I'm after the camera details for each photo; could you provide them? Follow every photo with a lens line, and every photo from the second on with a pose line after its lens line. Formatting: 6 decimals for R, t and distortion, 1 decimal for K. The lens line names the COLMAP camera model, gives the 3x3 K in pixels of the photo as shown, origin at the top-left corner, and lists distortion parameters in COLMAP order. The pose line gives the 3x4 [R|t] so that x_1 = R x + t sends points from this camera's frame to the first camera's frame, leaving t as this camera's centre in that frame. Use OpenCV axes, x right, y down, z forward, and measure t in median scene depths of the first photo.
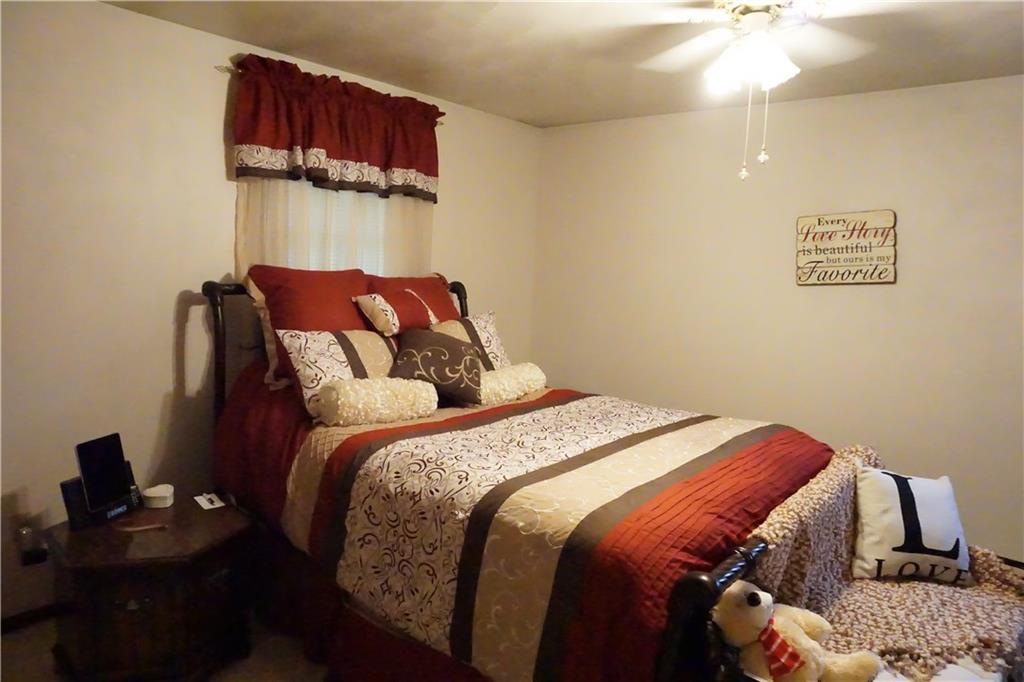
lens RADIAL K [[683.3, 0, 518.0], [0, 683.3, 344.5], [0, 0, 1]] dist [-0.049039, 0.037548]
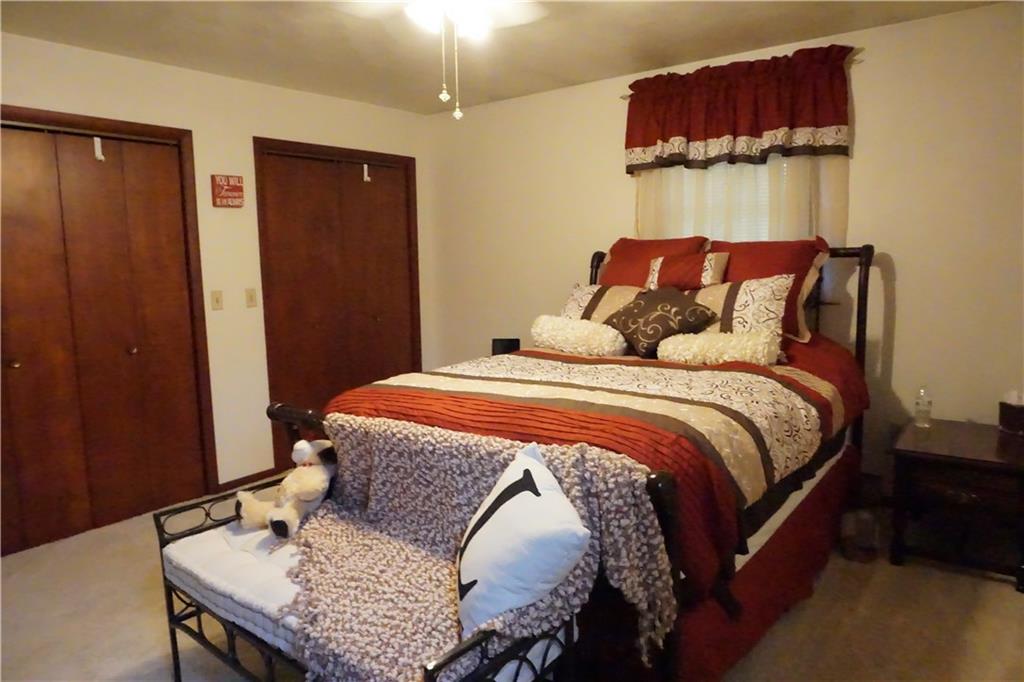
lens RADIAL K [[683.3, 0, 518.0], [0, 683.3, 344.5], [0, 0, 1]] dist [-0.049039, 0.037548]
pose [[0.010244, 0.116284, -0.993163, 0.895137], [-0.088957, 0.989383, 0.114924, -0.035703], [0.995983, 0.087171, 0.020479, 0.689416]]
